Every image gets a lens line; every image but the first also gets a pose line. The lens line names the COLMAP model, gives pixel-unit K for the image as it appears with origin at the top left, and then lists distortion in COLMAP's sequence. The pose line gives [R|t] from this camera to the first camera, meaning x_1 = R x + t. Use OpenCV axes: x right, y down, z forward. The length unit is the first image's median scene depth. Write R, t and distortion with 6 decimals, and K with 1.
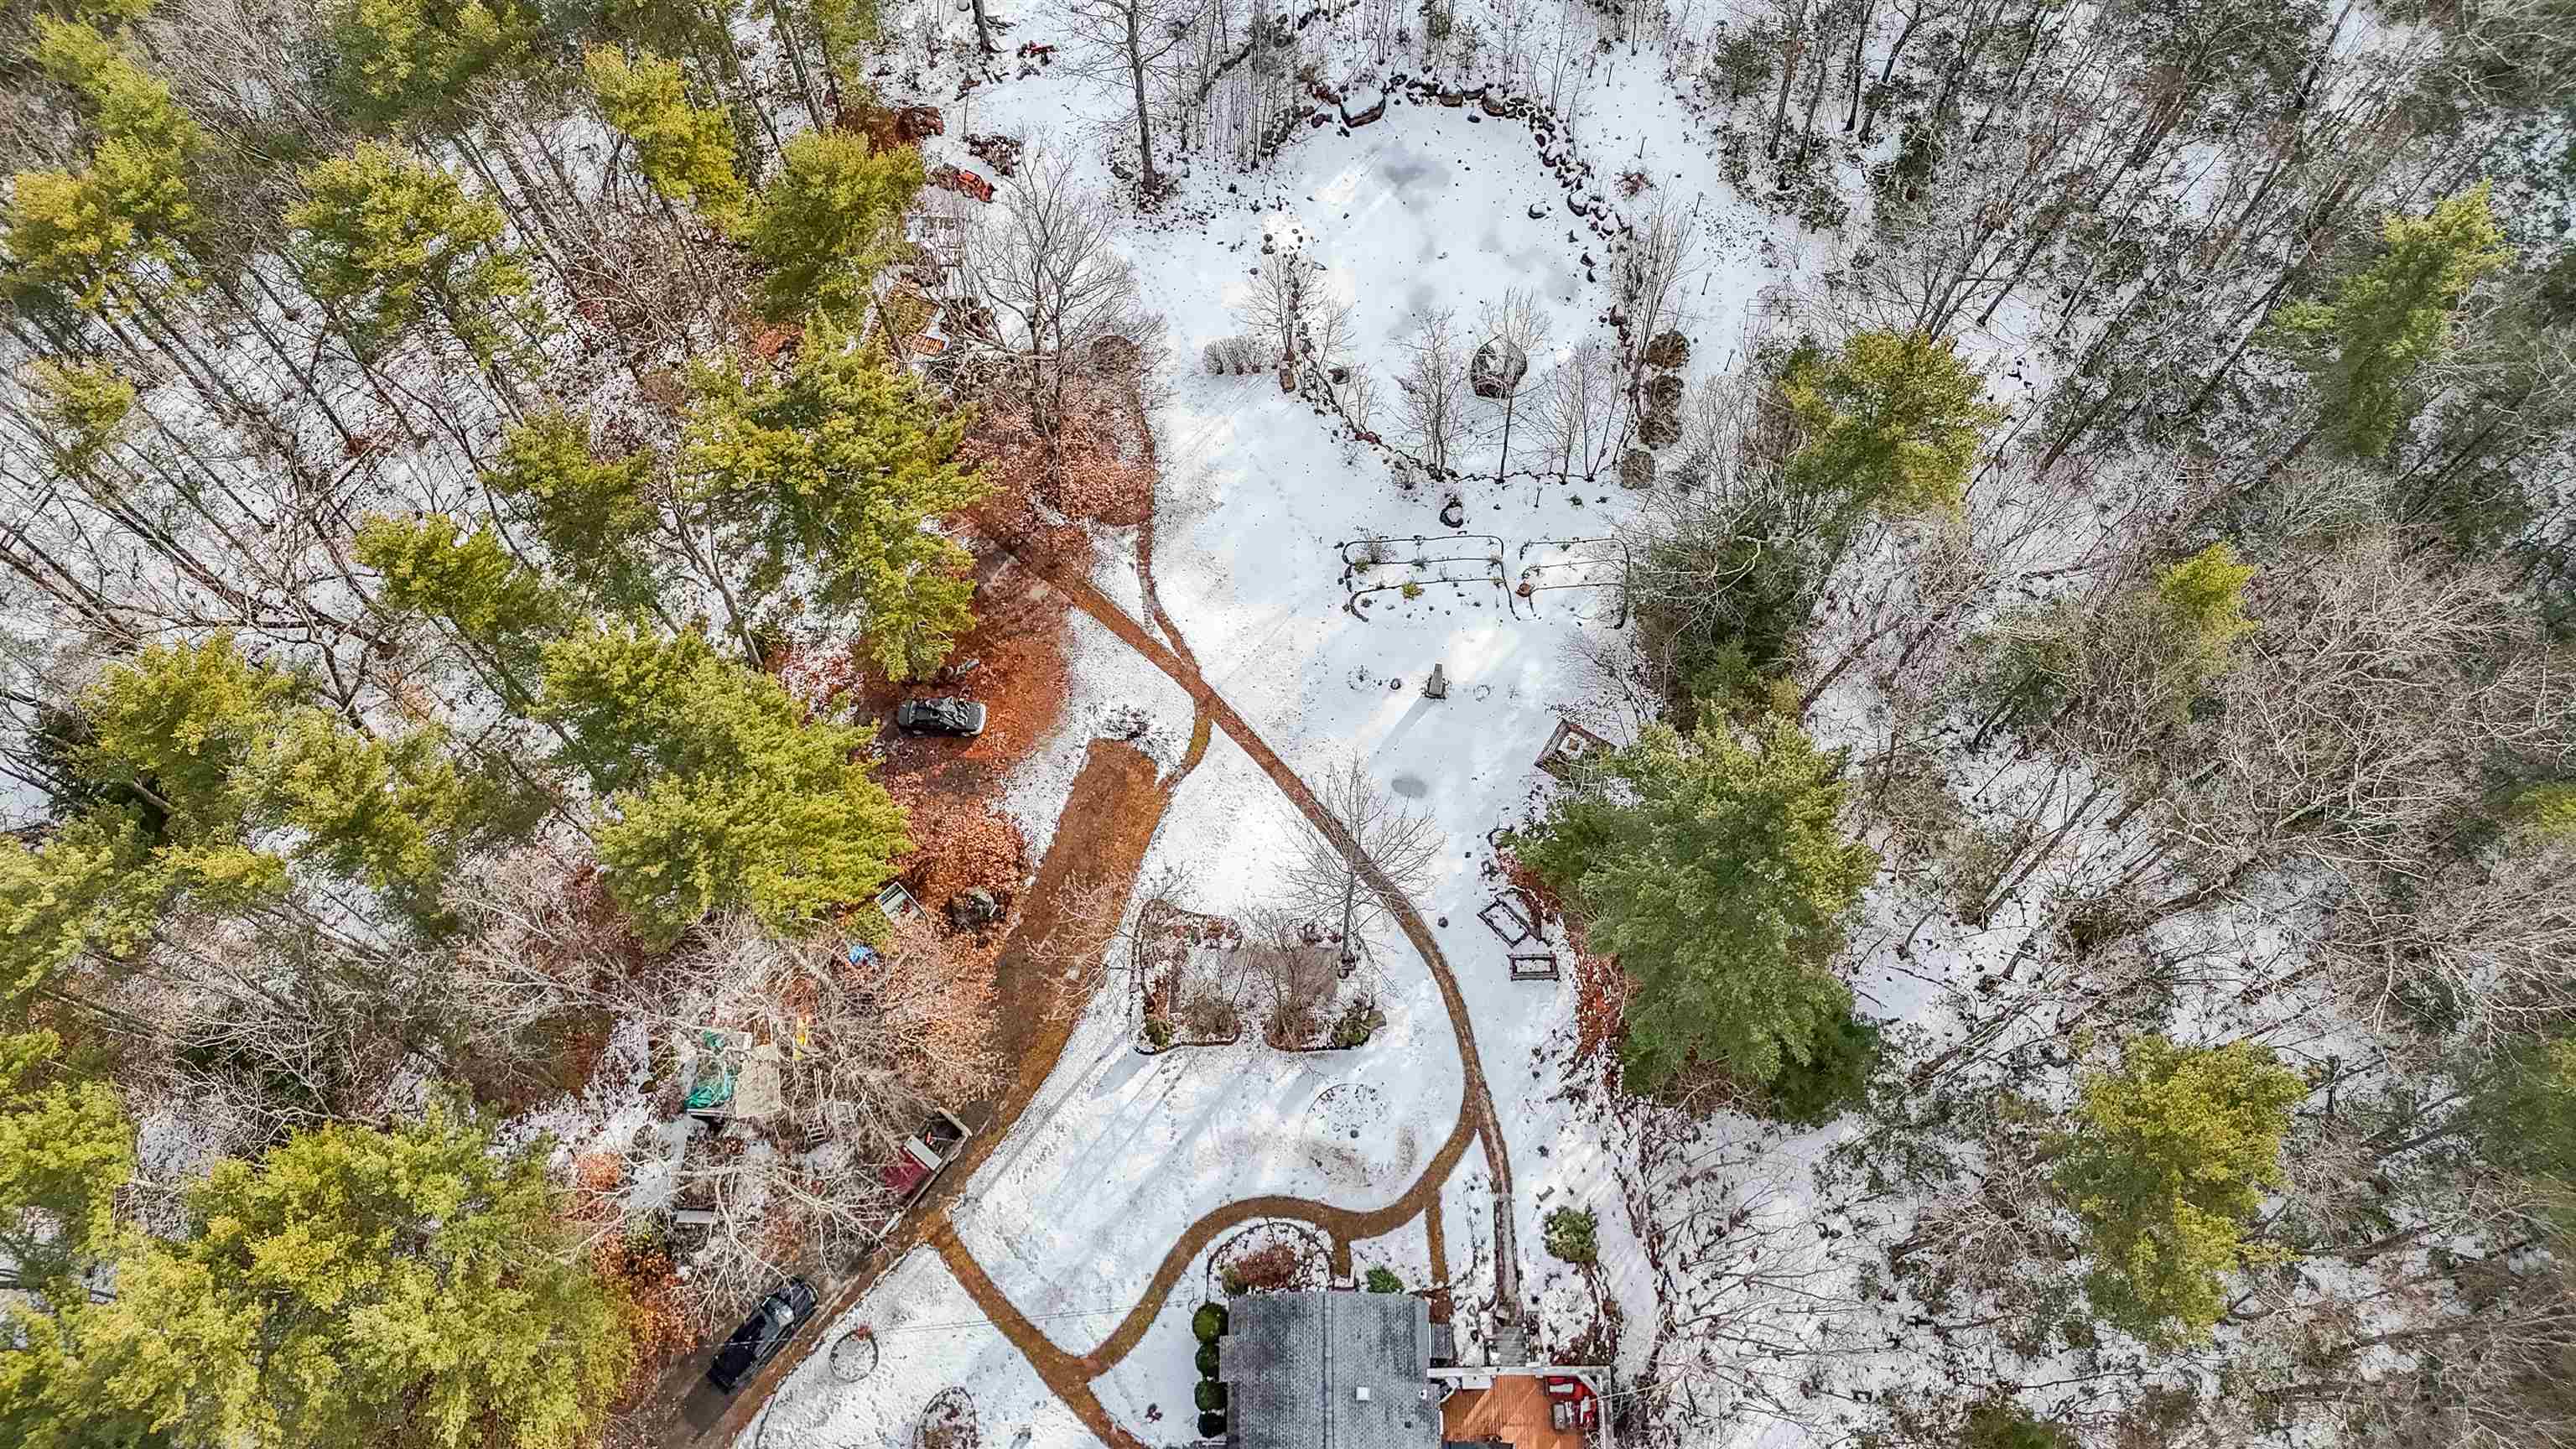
lens RADIAL K [[1854.9, 0, 1294.9], [0, 1854.9, 712.5], [0, 0, 1]] dist [0.072155, -0.026734]
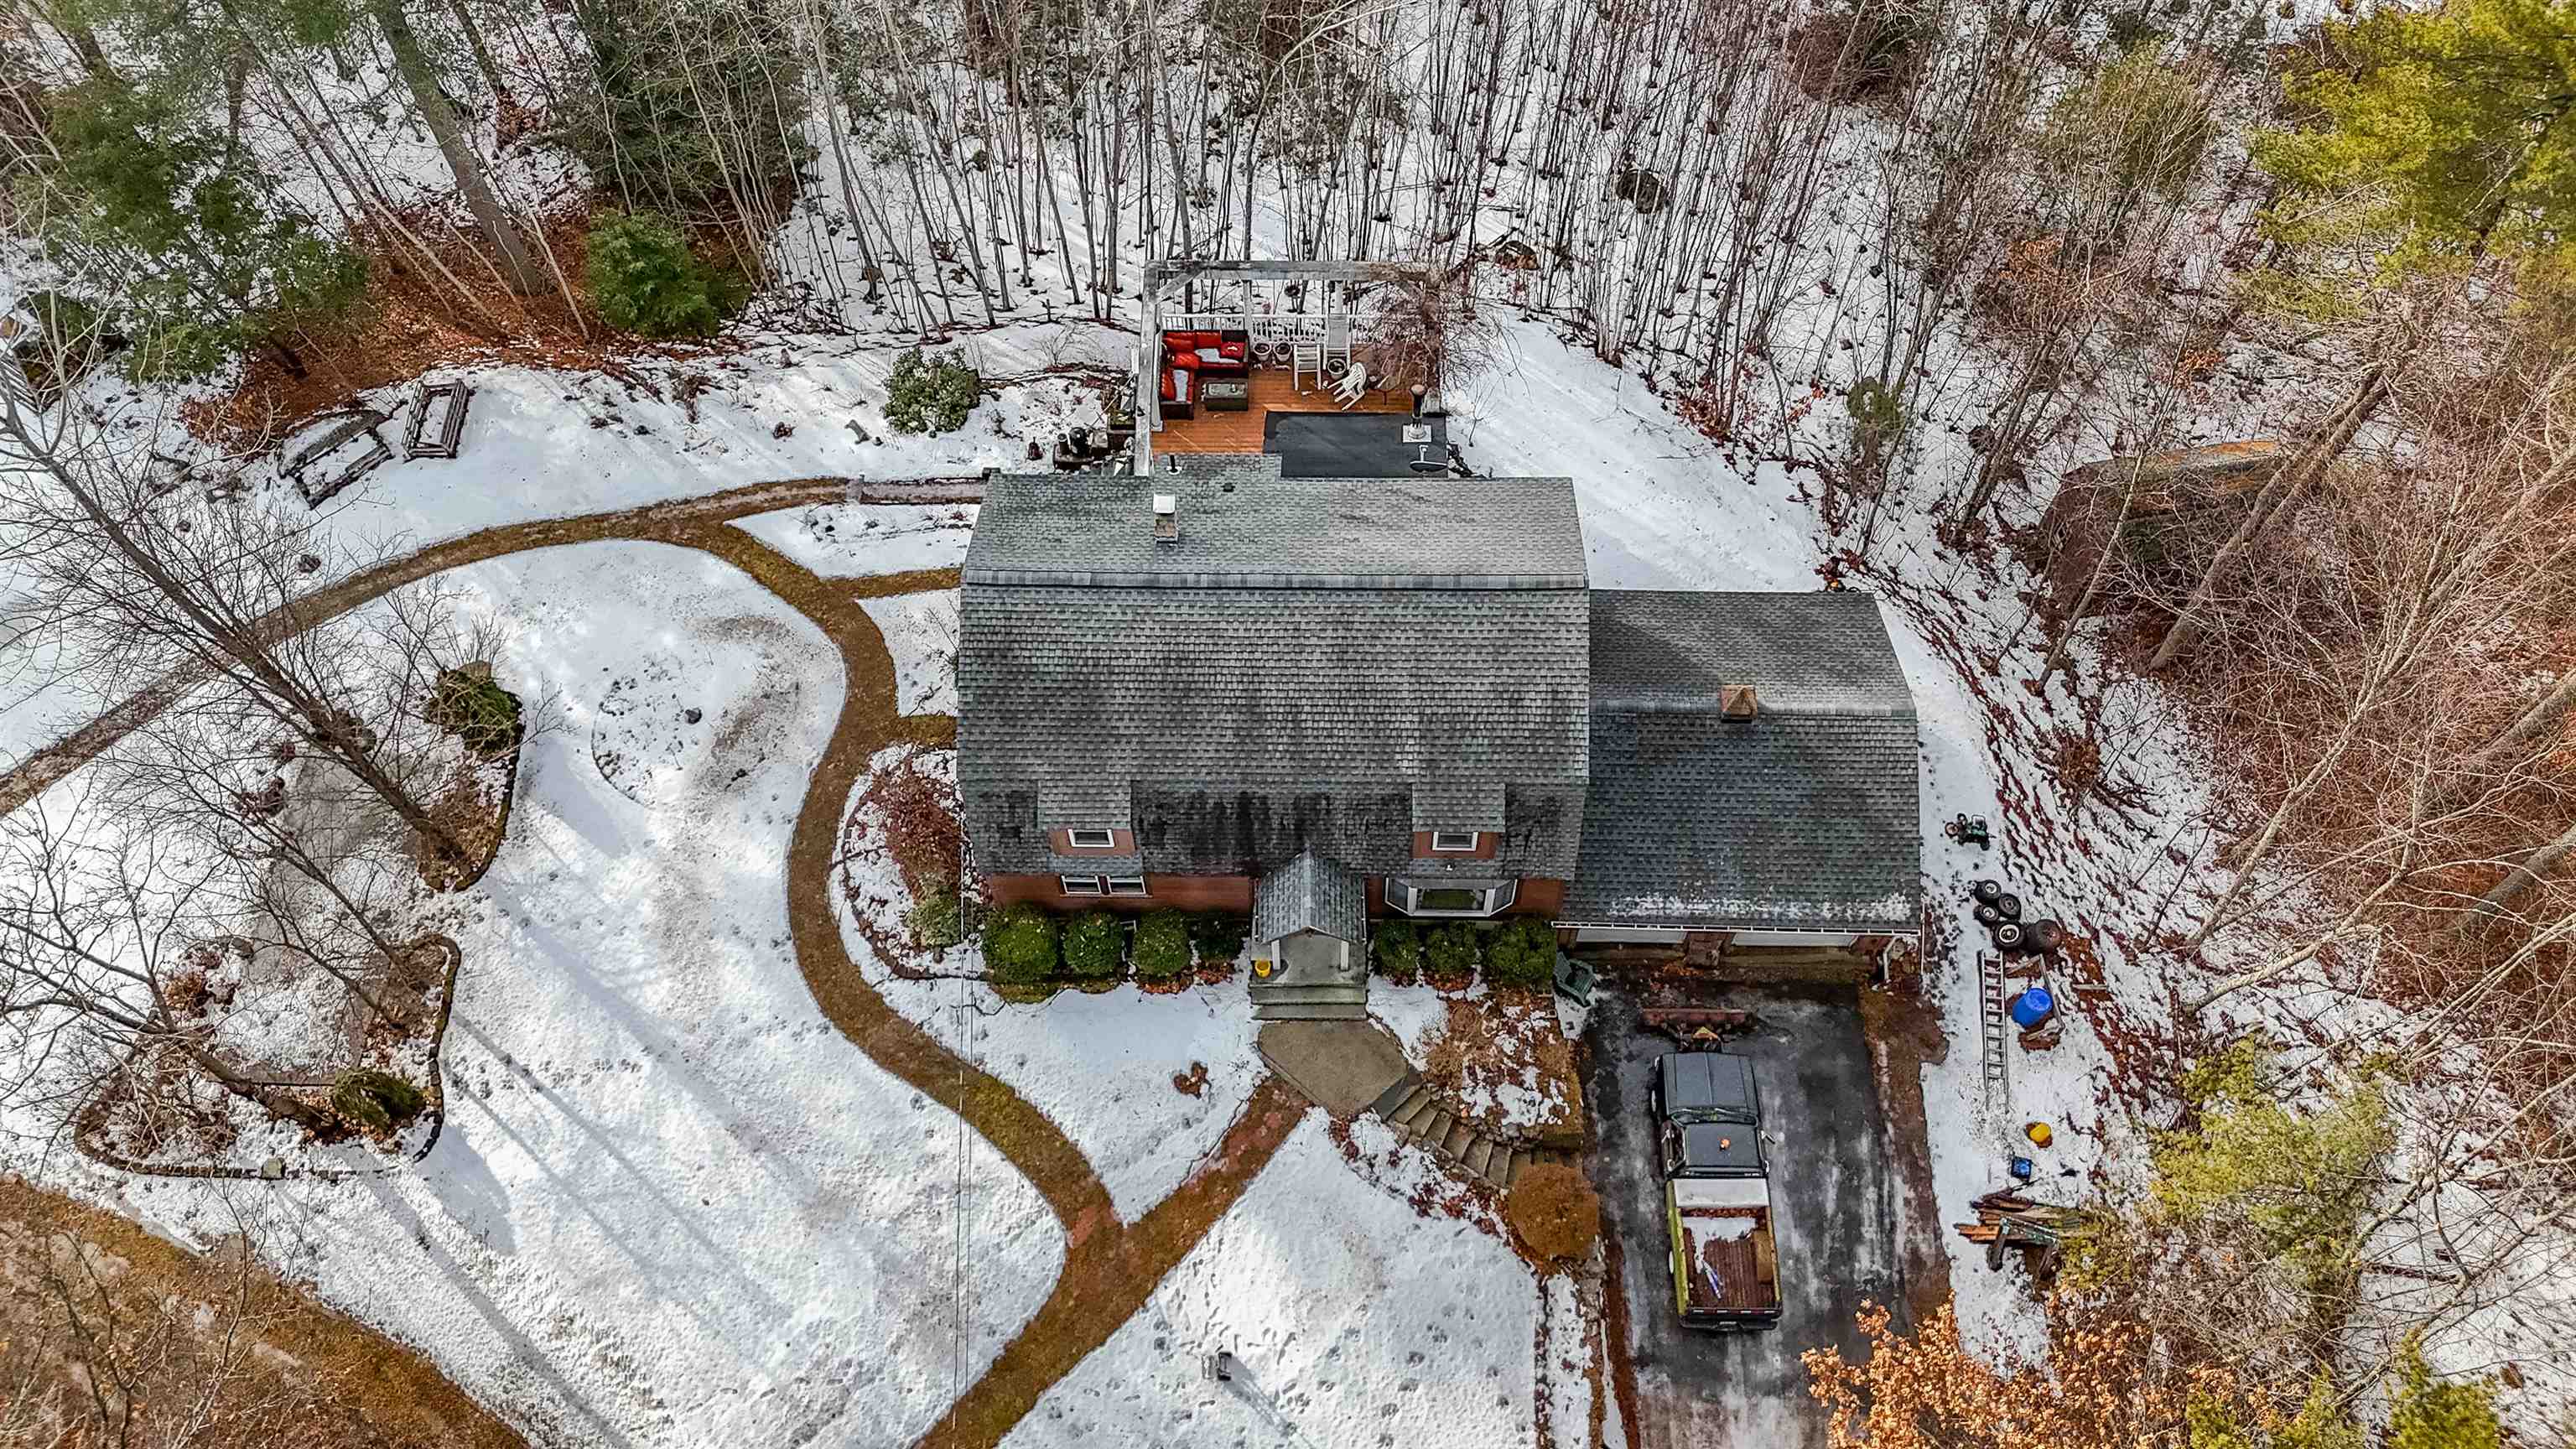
lens RADIAL K [[1916.6, 0, 1308.6], [0, 1916.6, 784.0], [0, 0, 1]] dist [0.084001, -0.094253]
pose [[0.014695, -0.873673, 0.486291, -0.223824], [0.927088, 0.194087, 0.320682, 0.206893], [-0.374554, 0.446123, 0.812824, 0.500167]]
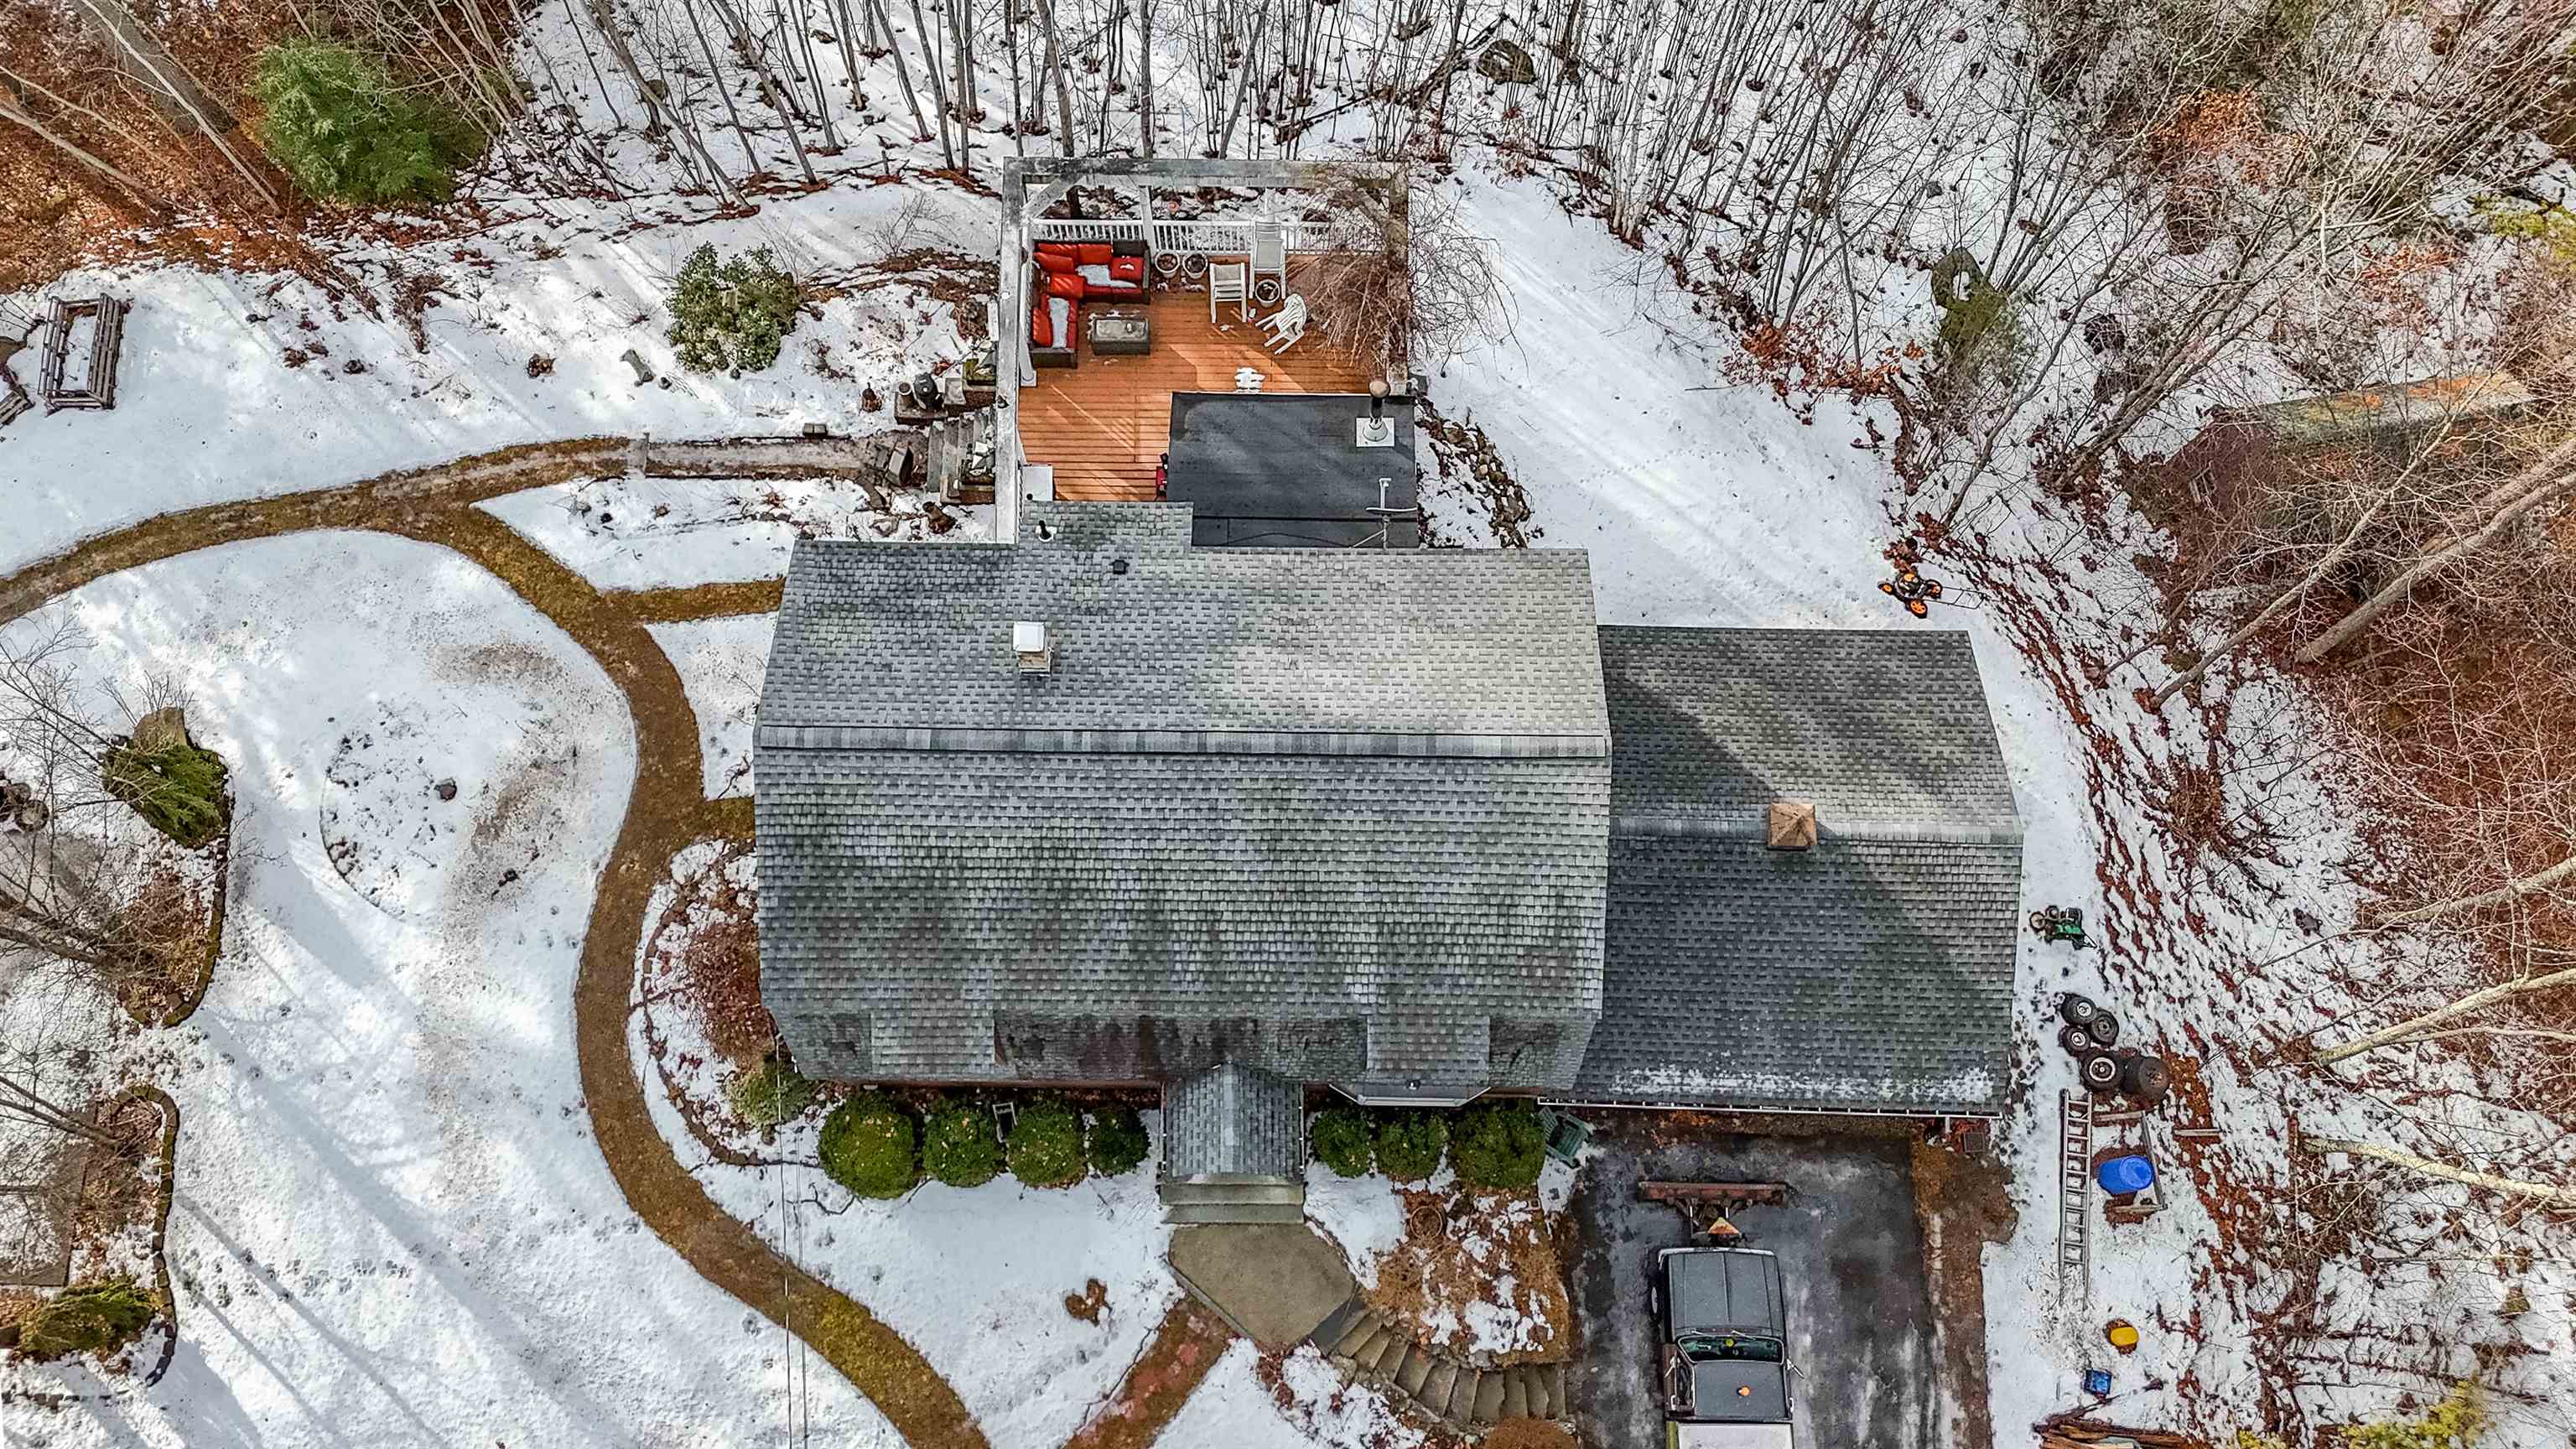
lens RADIAL K [[1916.6, 0, 1216.9], [0, 1916.6, 855.7], [0, 0, 1]] dist [0.084001, -0.094253]
pose [[0.016368, -0.968715, 0.247636, -0.075843], [0.929225, 0.106177, 0.353930, 0.223803], [-0.369151, 0.224317, 0.901892, 0.548987]]
